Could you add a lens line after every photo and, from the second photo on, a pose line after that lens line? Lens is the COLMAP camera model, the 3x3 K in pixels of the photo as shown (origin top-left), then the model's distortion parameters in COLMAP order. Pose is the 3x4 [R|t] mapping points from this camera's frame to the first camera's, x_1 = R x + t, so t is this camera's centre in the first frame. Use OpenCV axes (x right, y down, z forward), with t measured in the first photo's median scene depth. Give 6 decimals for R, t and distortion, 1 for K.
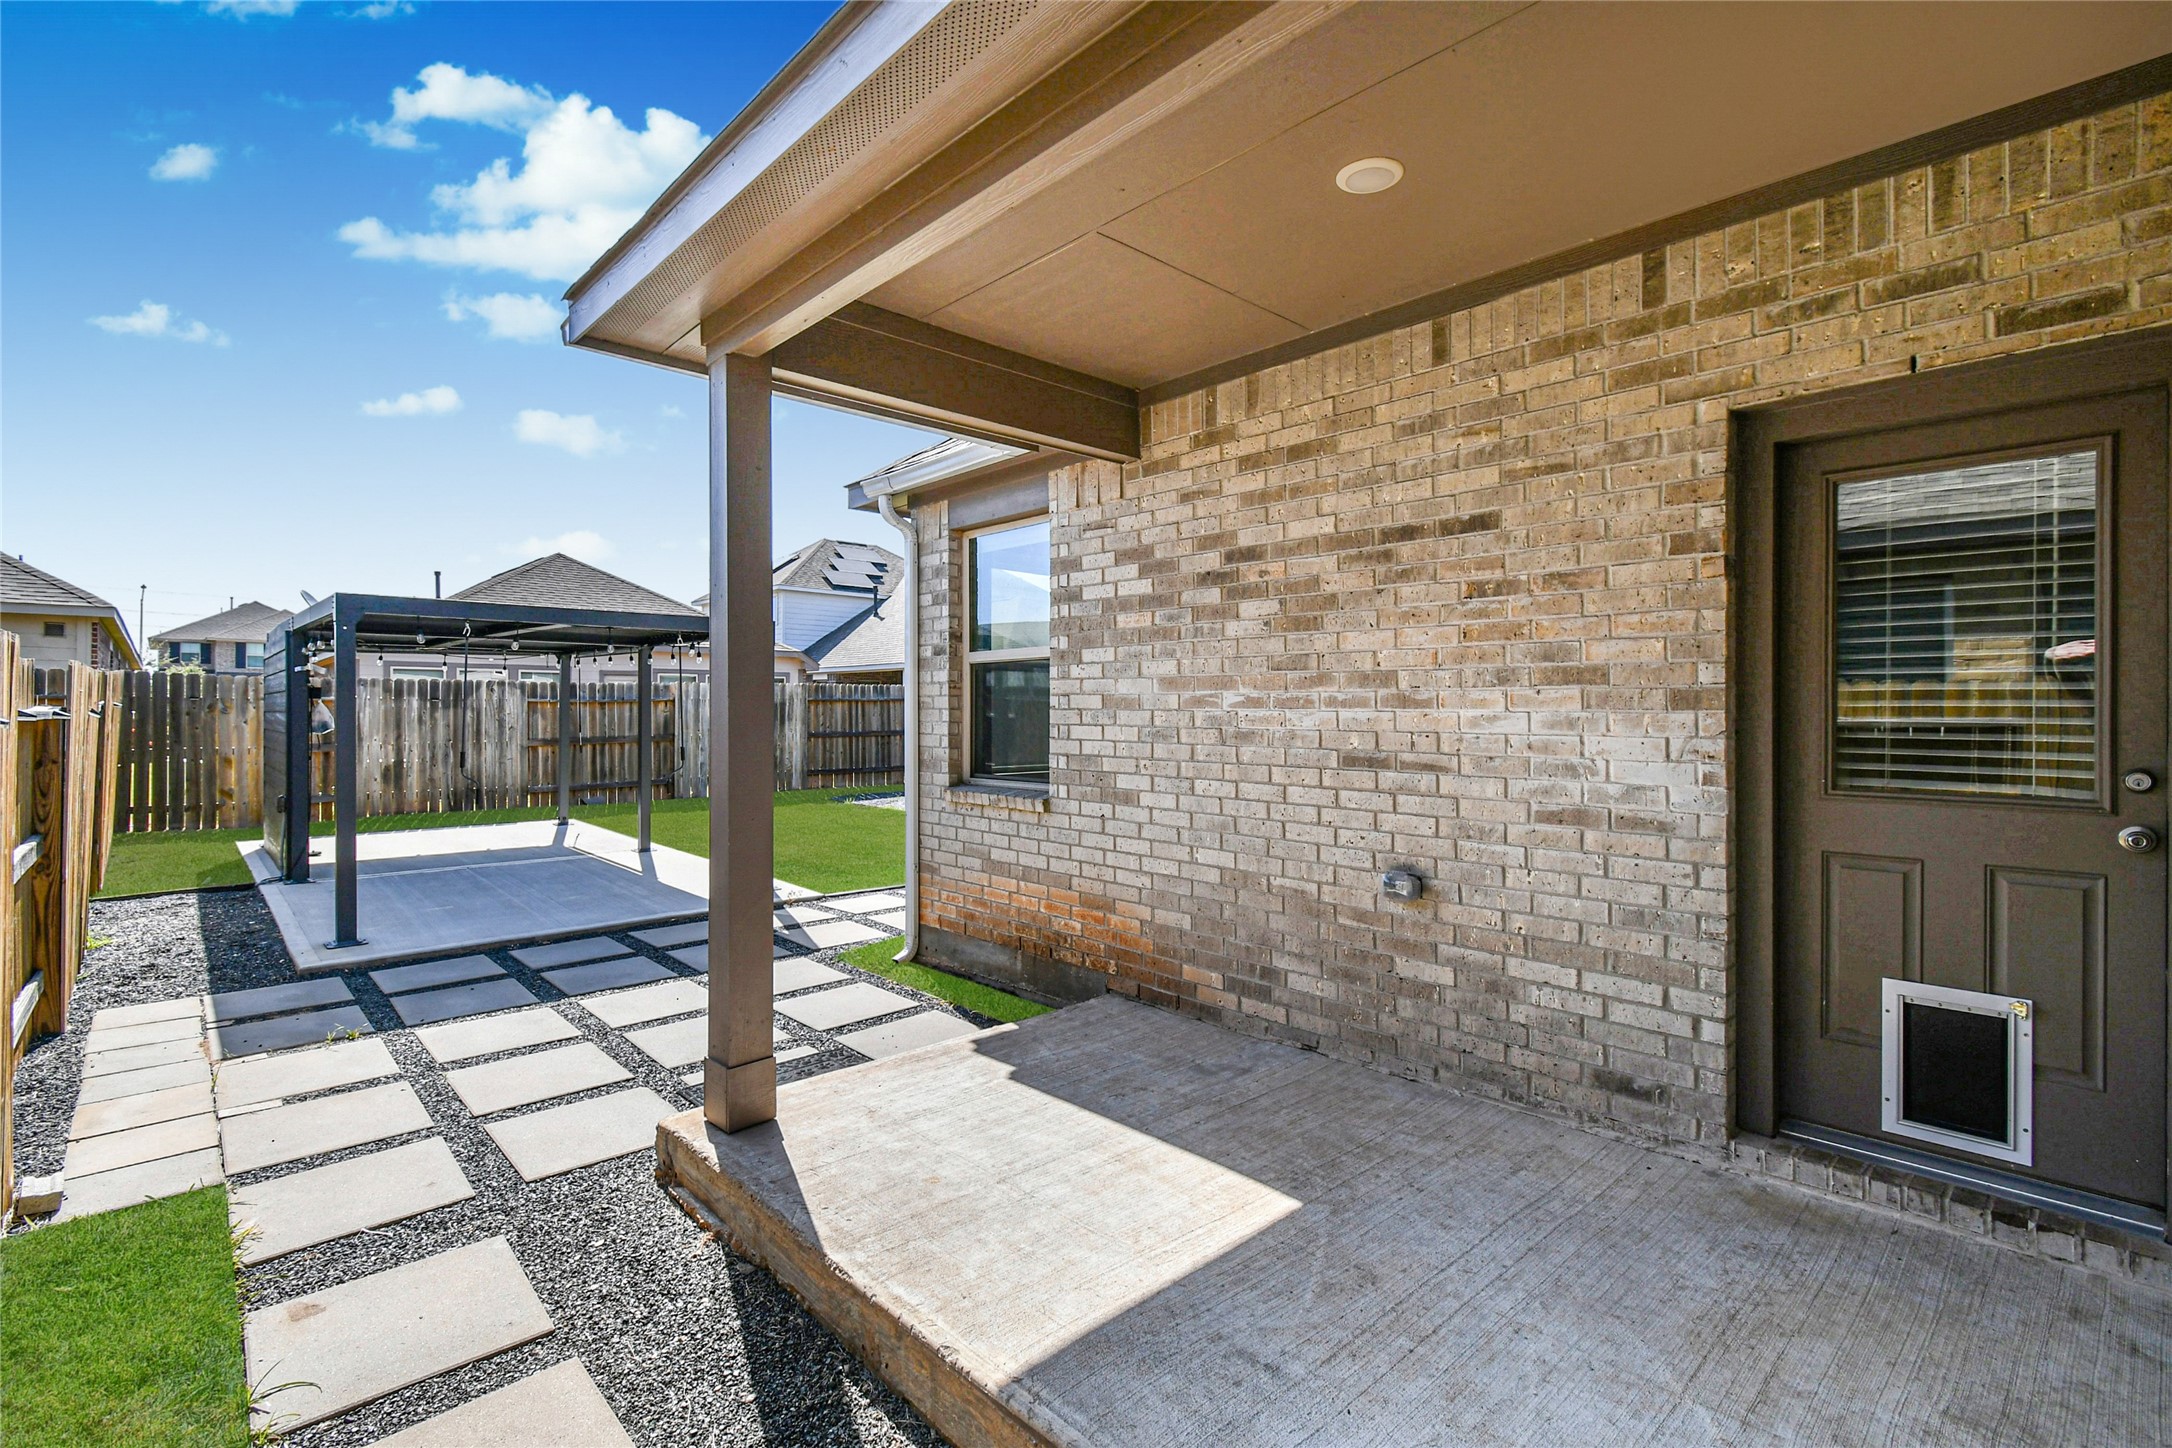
lens RADIAL K [[969.8, 0, 1081.3], [0, 969.8, 714.2], [0, 0, 1]] dist [0.005143, -0.003320]
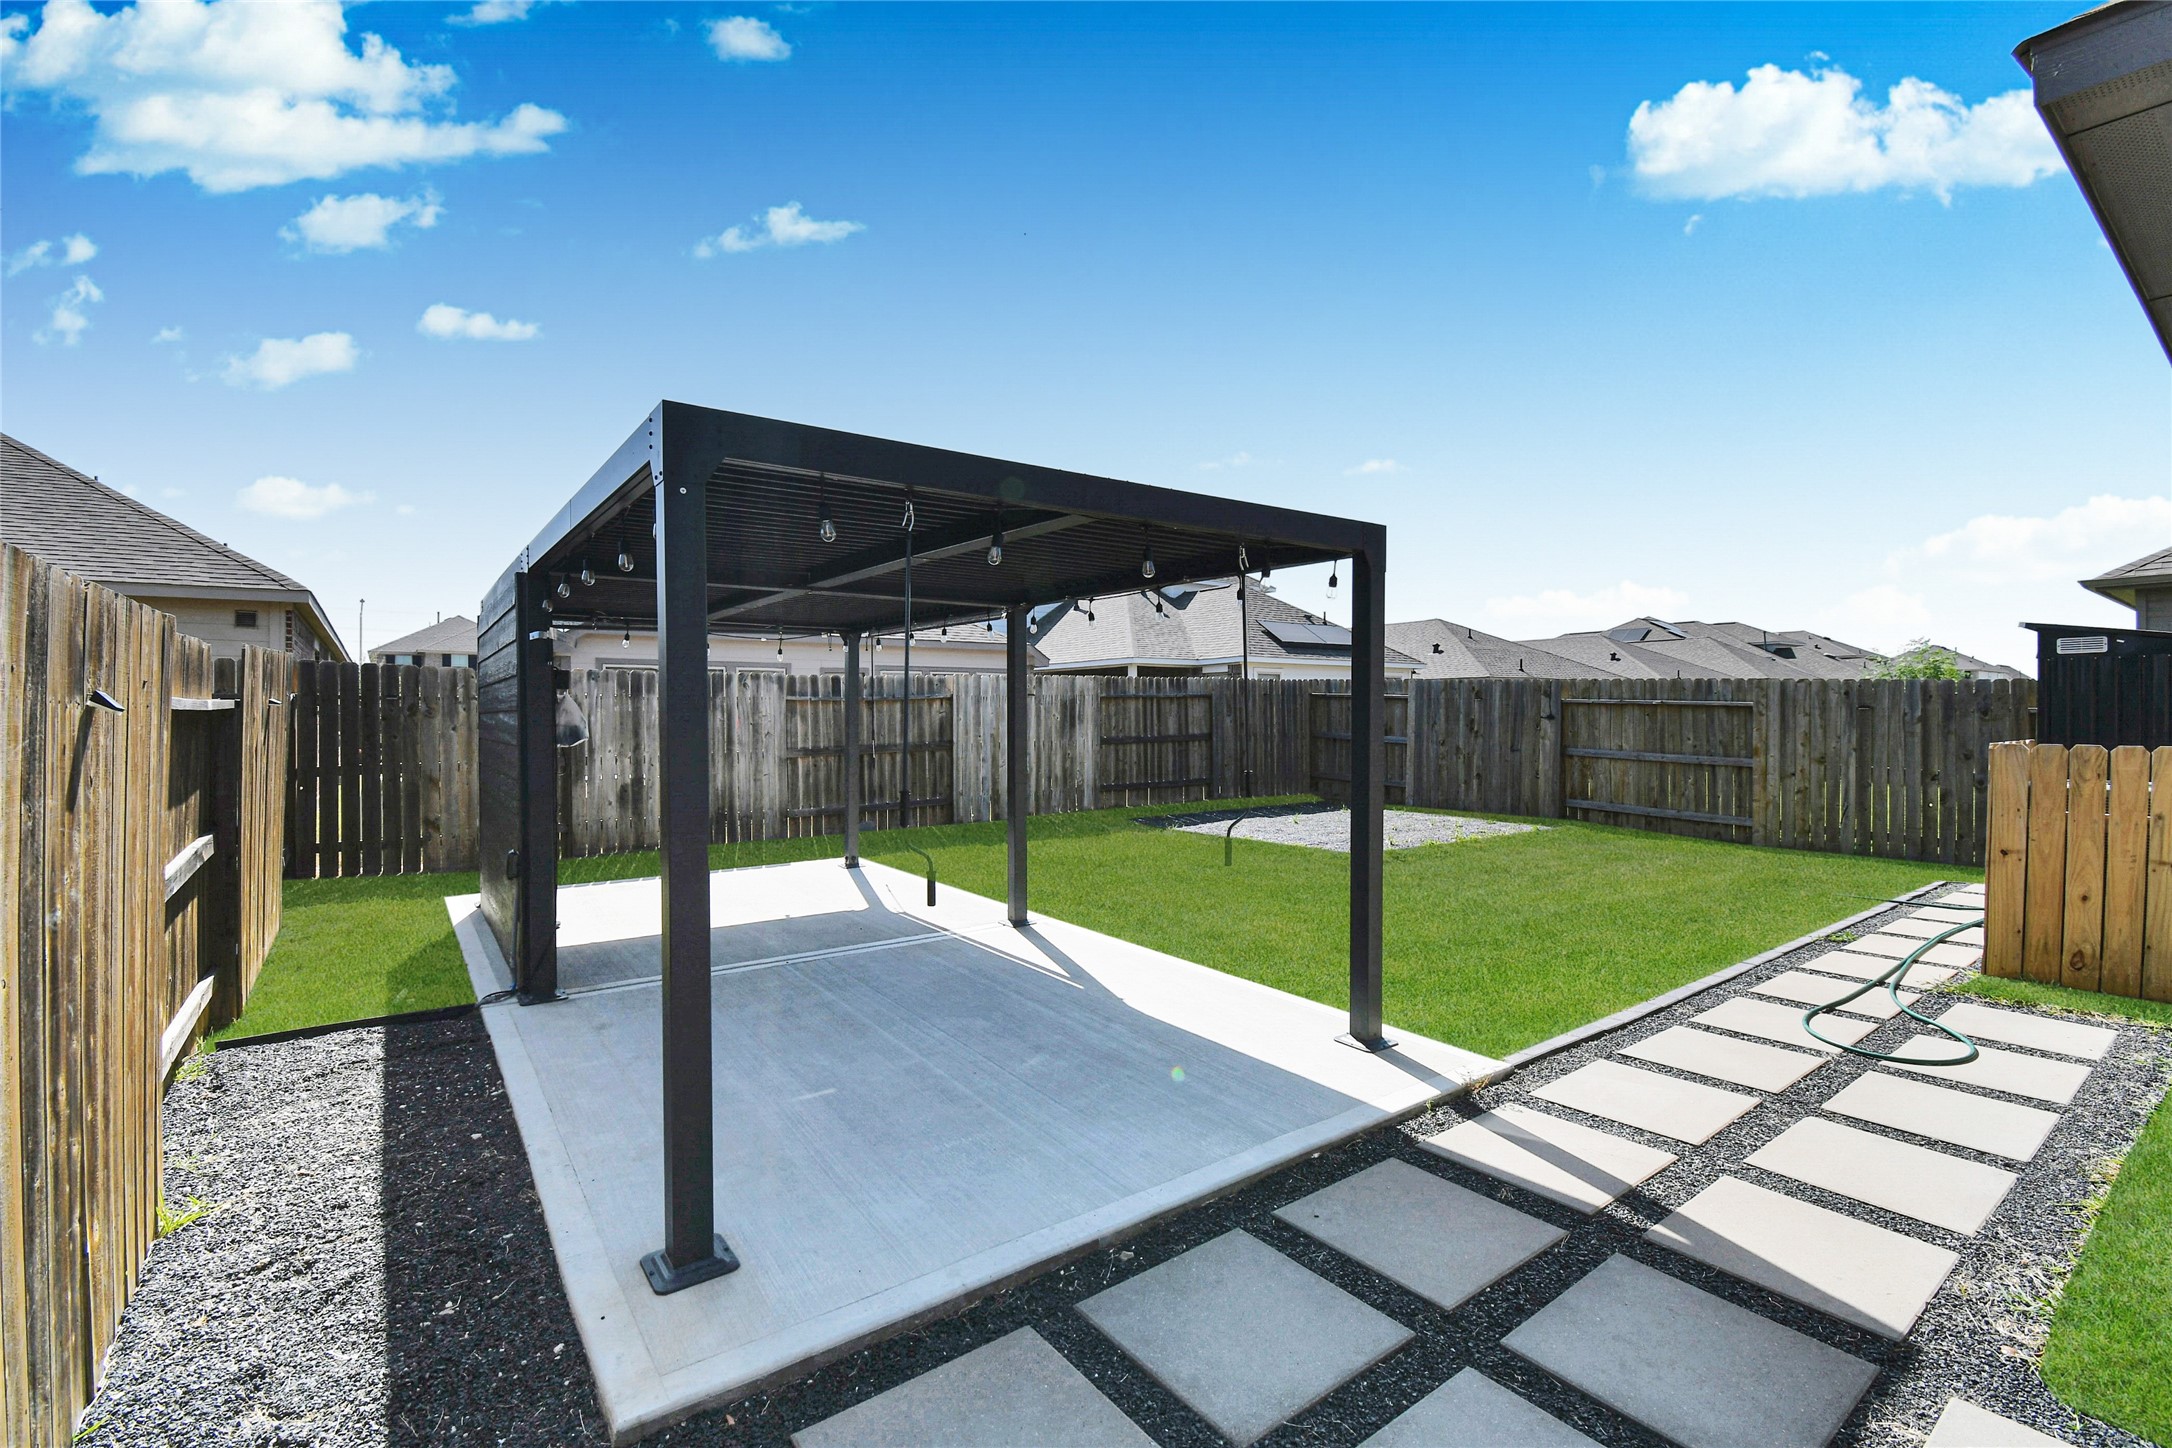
lens RADIAL K [[969.8, 0, 1088.4], [0, 969.8, 721.7], [0, 0, 1]] dist [0.005143, -0.003320]
pose [[0.991594, -0.006519, -0.129227, -0.239965], [0.007191, 0.999963, 0.004729, 0.002512], [0.129192, -0.005618, 0.991604, 0.276078]]
